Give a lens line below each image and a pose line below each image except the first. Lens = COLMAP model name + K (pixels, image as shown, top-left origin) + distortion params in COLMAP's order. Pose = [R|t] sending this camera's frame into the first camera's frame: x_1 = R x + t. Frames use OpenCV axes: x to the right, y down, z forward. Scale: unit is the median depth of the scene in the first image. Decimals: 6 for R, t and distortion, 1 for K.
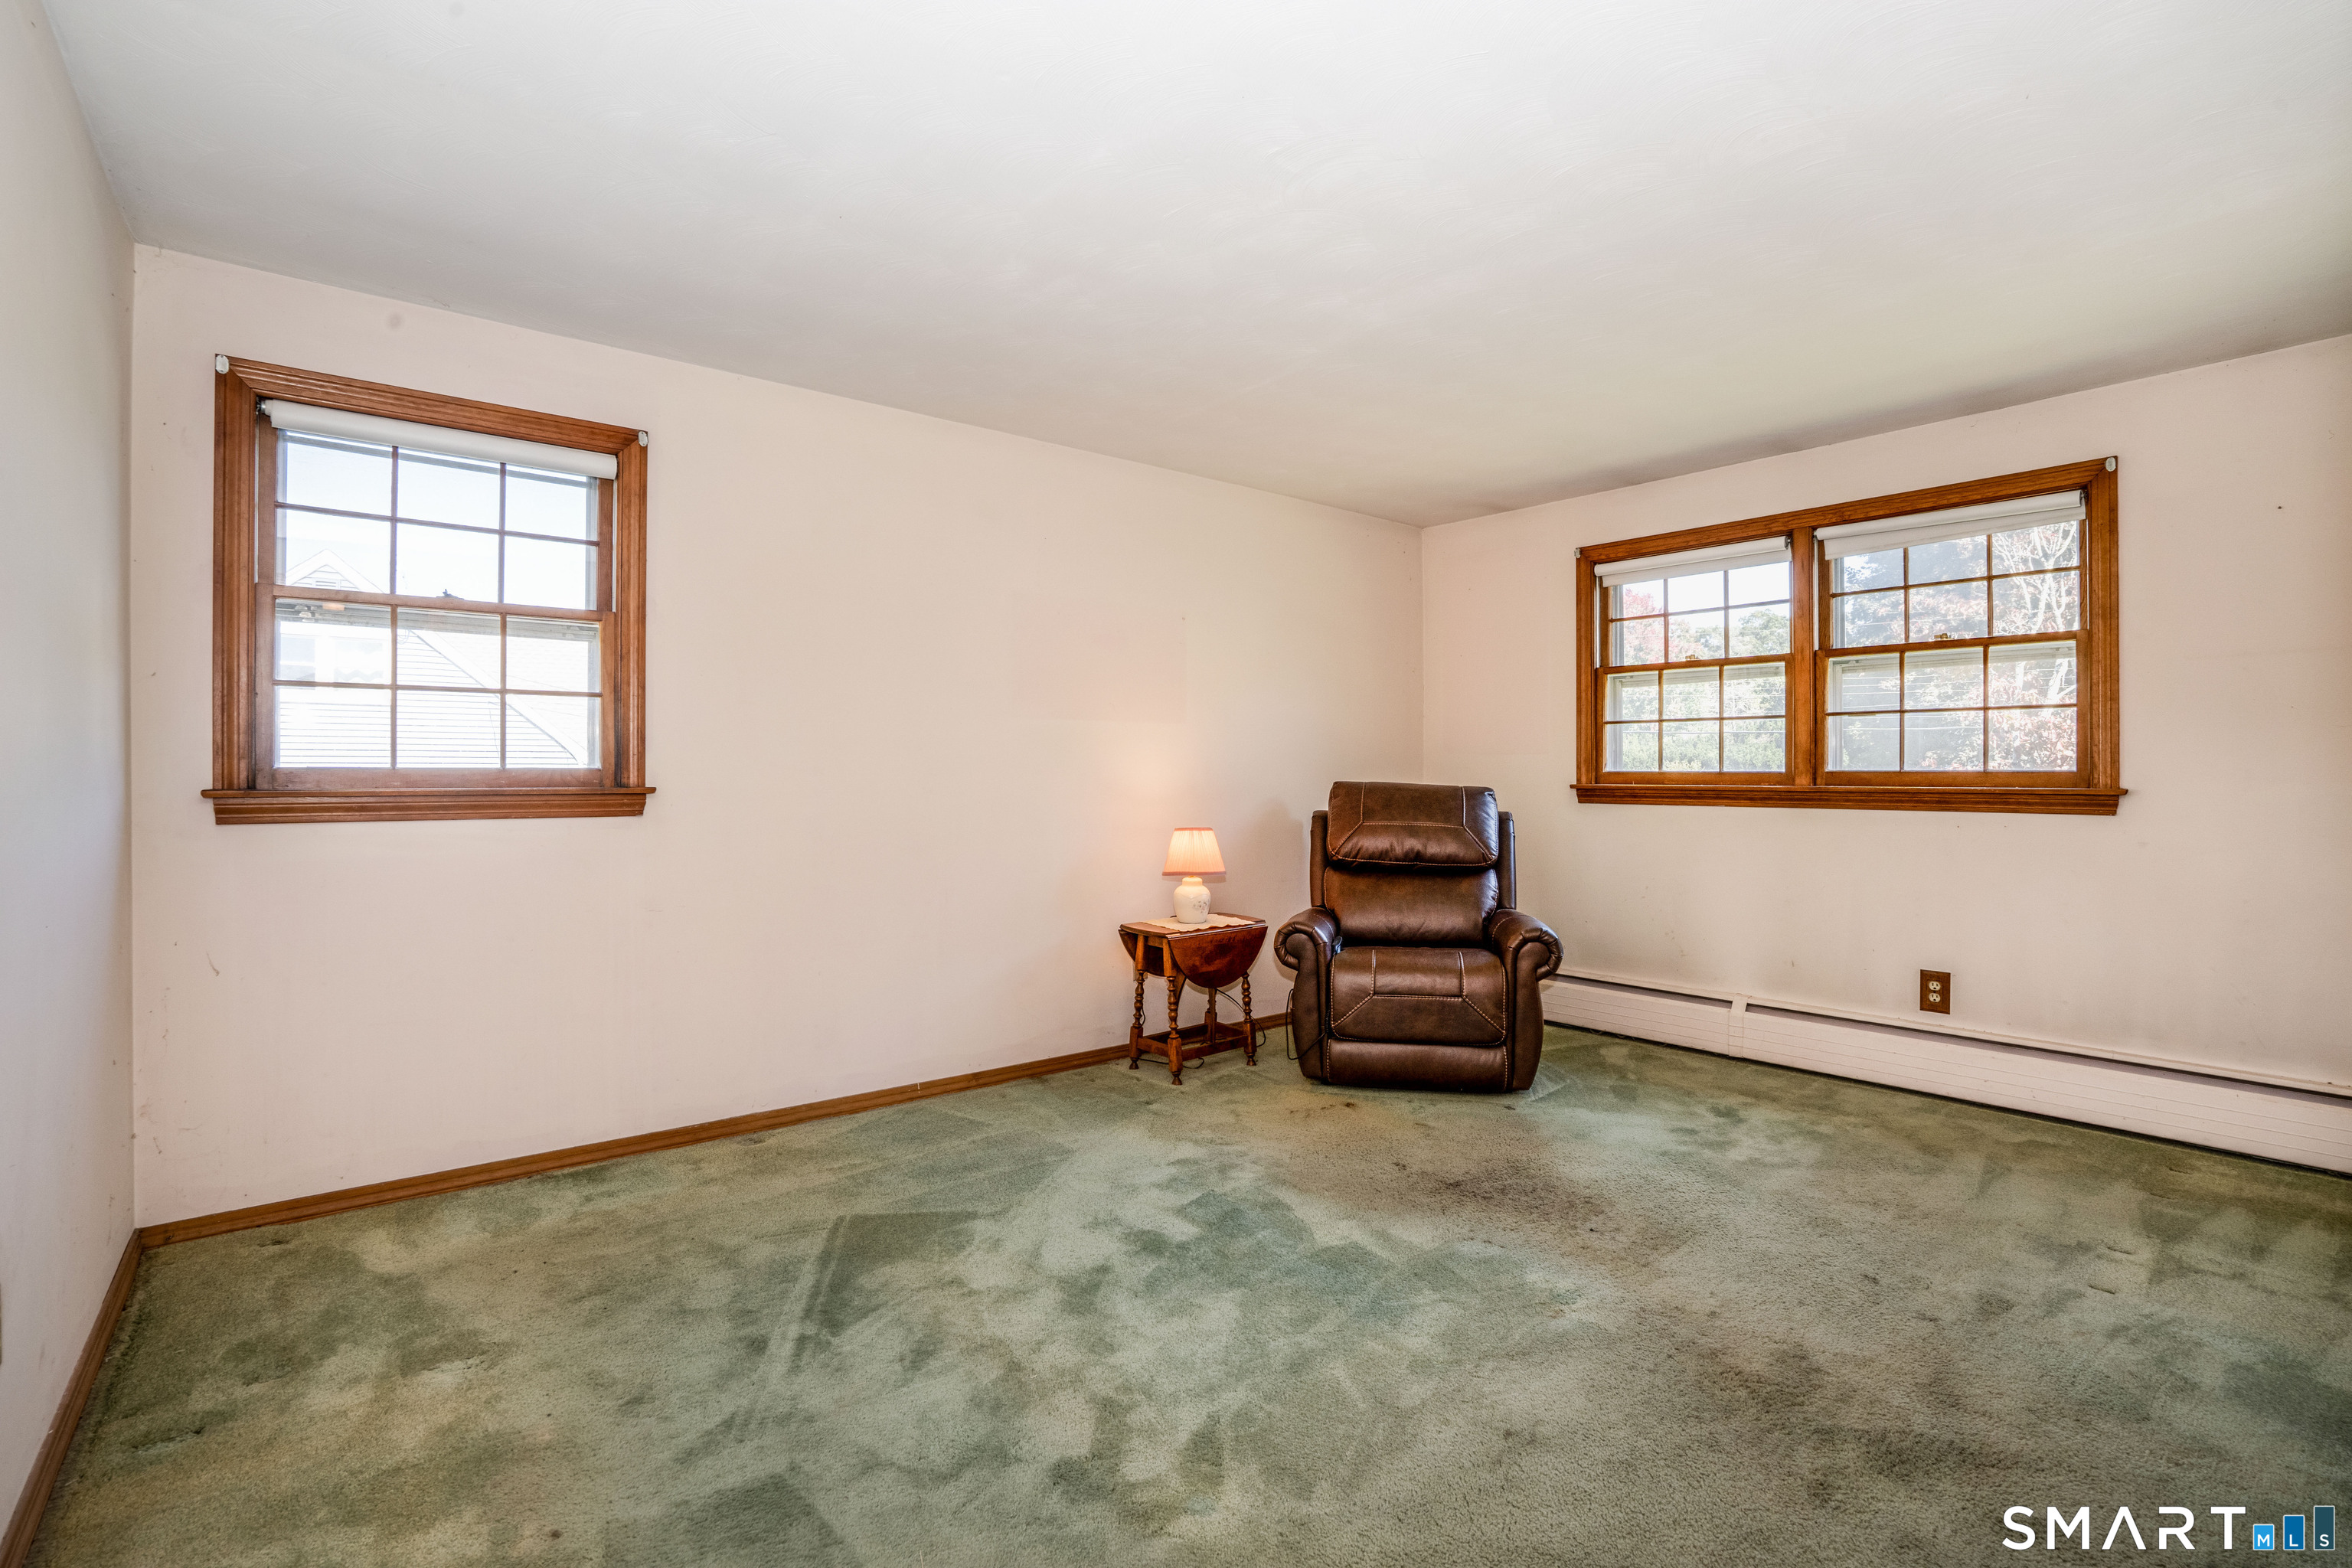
lens RADIAL K [[1121.3, 0, 1175.7], [0, 1121.3, 768.0], [0, 0, 1]] dist [-0.003476, 0.001025]
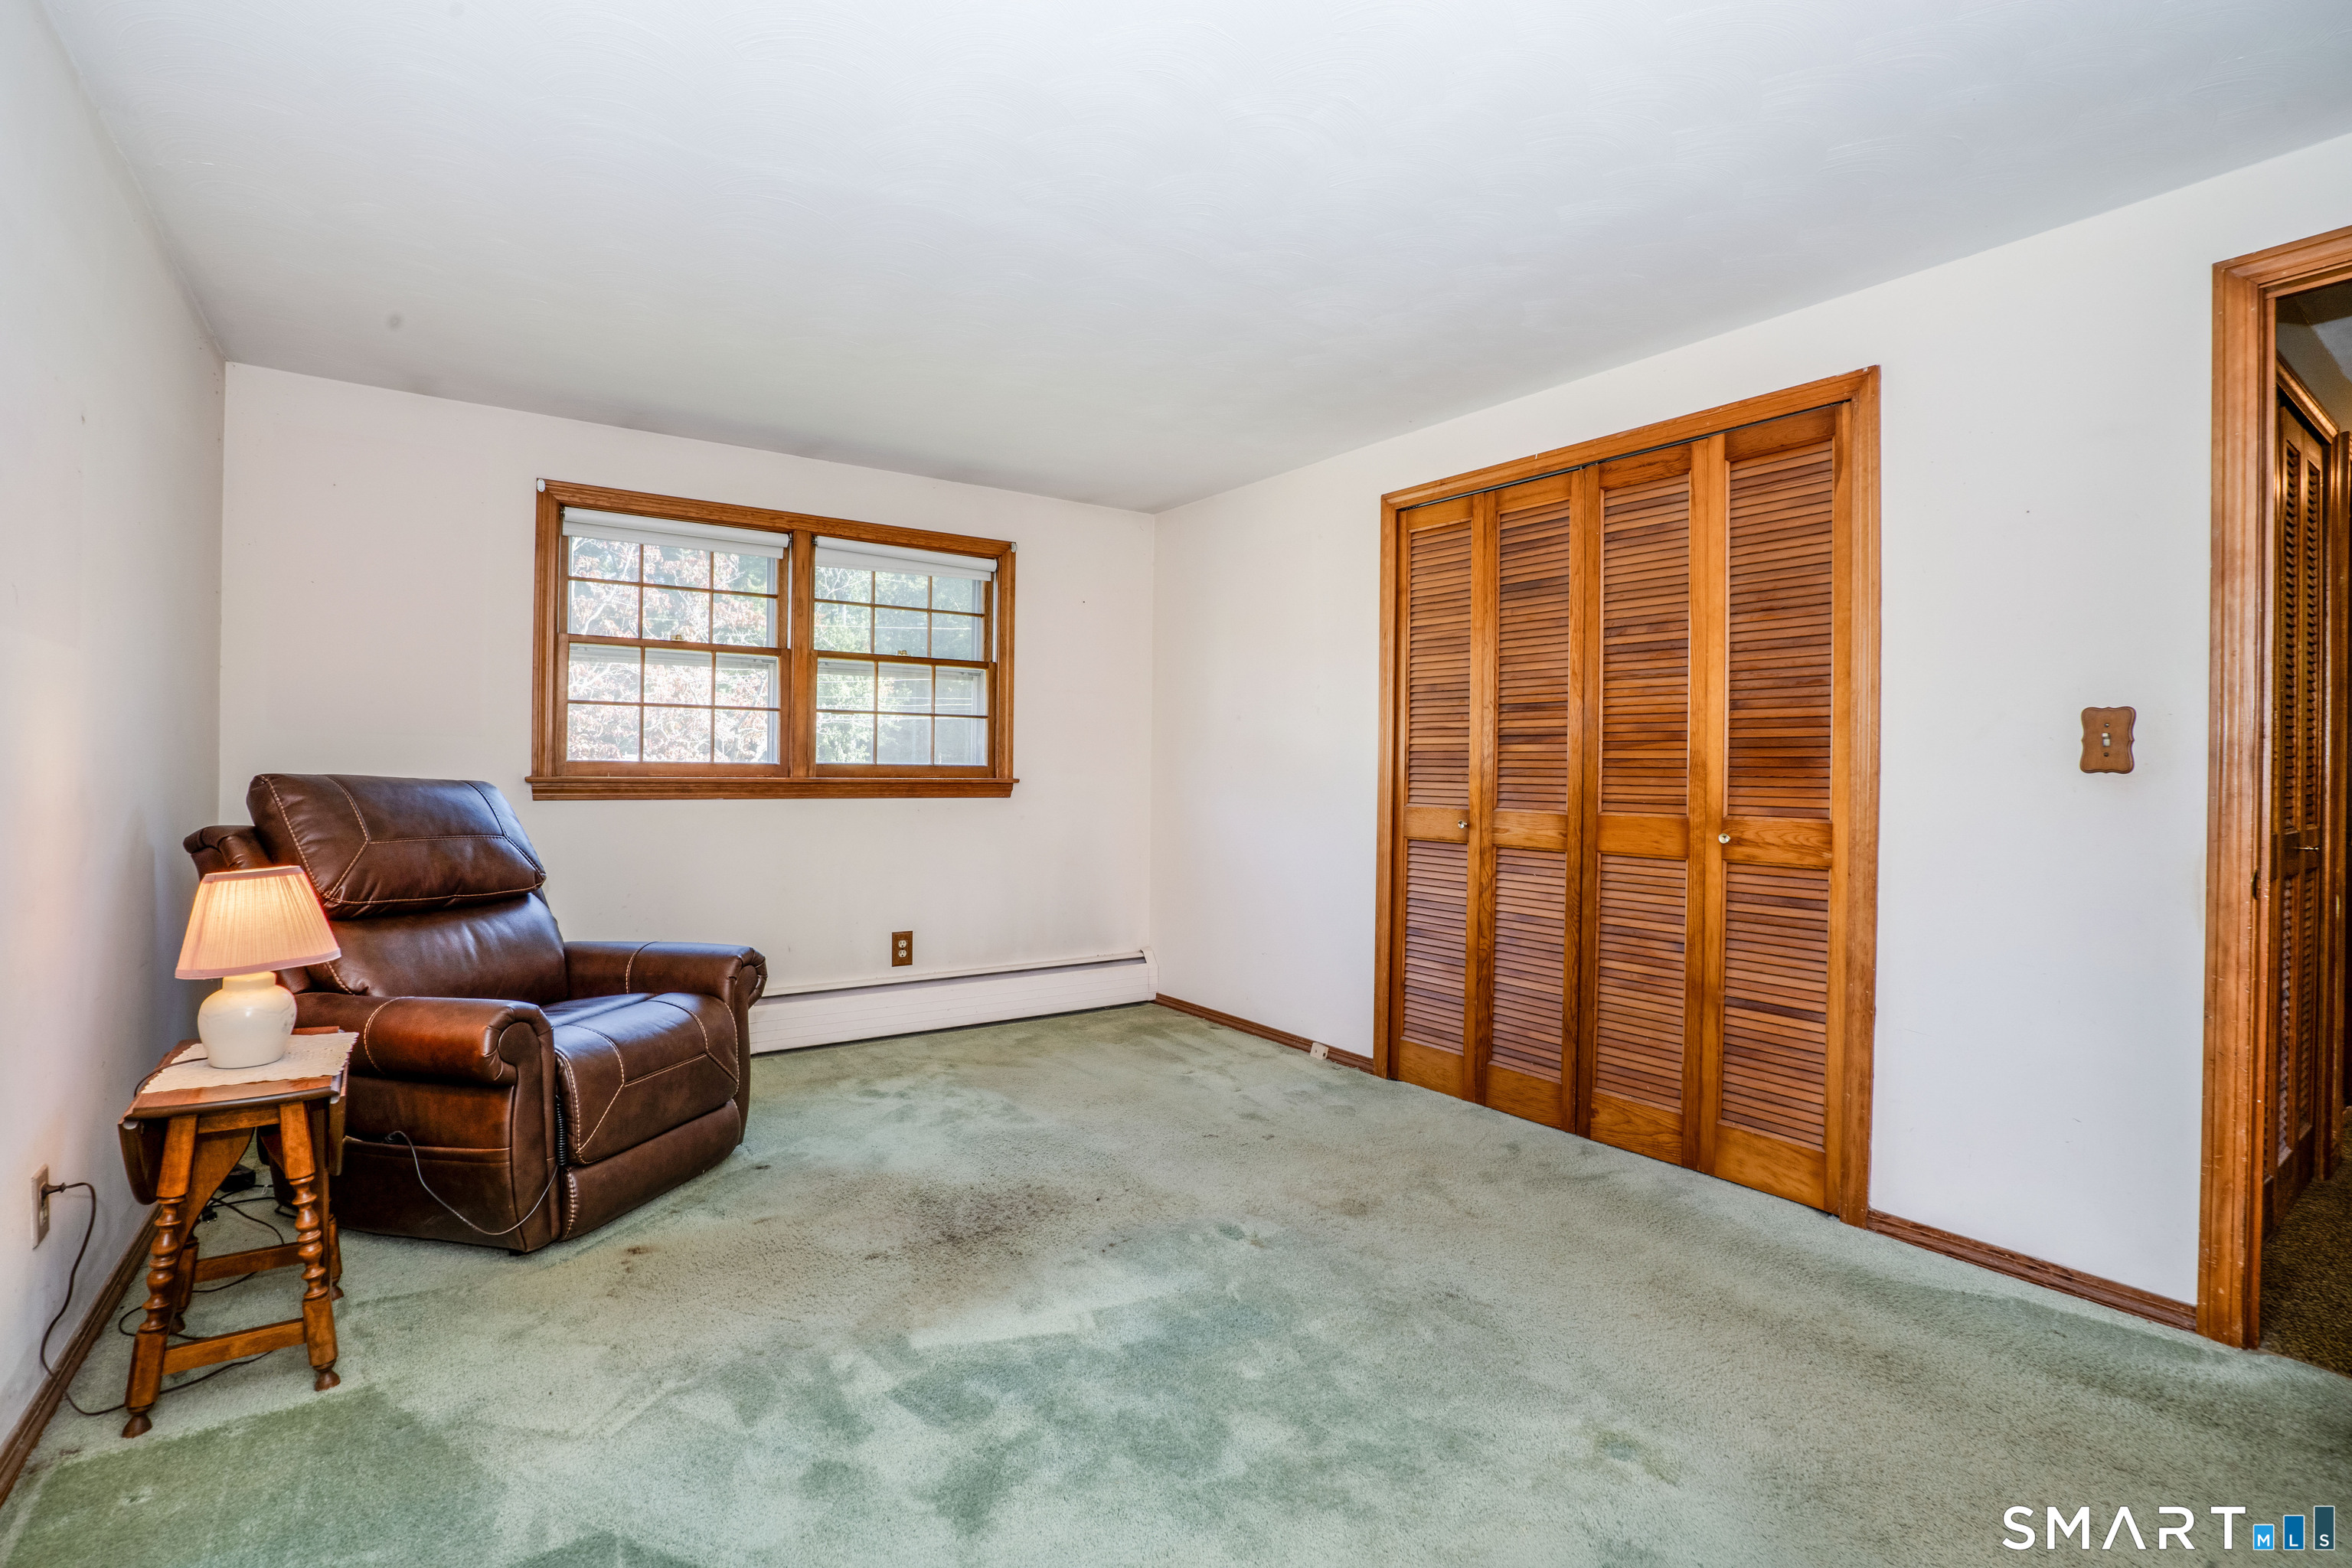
lens RADIAL K [[1121.3, 0, 1175.7], [0, 1121.3, 765.0], [0, 0, 1]] dist [-0.003476, 0.001025]
pose [[0.068345, 0.004474, 0.997652, -0.495488], [-0.011172, 0.999931, -0.003719, 0.004616], [-0.997599, -0.010892, 0.068390, 0.625347]]
